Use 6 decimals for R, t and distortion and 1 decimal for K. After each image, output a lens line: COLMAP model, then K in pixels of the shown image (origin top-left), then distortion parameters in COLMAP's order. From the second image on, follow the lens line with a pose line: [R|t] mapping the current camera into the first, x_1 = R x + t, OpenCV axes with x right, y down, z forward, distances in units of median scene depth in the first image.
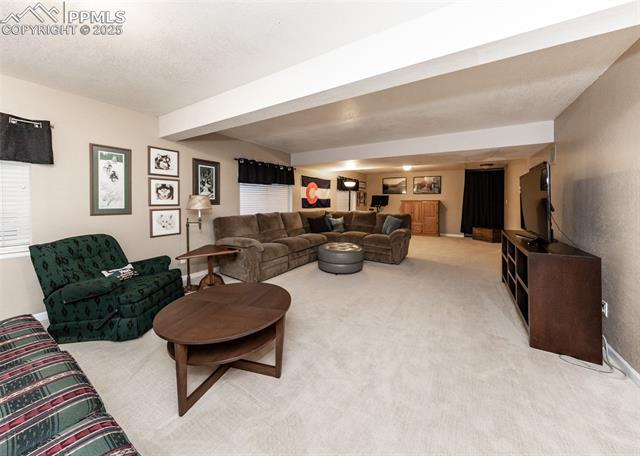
lens RADIAL K [[223.5, 0, 323.7], [0, 223.5, 210.8], [0, 0, 1]] dist [0.000123, -0.000077]
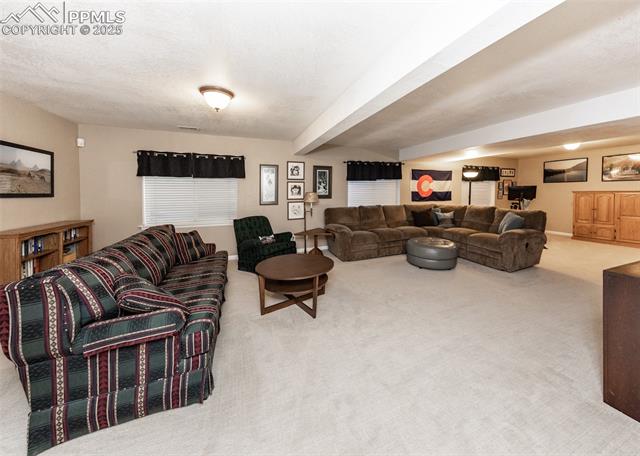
lens RADIAL K [[214.4, 0, 319.9], [0, 214.4, 197.9], [0, 0, 1]] dist [-0.000289, -0.000051]
pose [[0.799274, -0.000411, -0.600966, 0.239960], [-0.012134, 0.999785, -0.016822, -0.009293], [0.600844, 0.020738, 0.799098, -0.044940]]
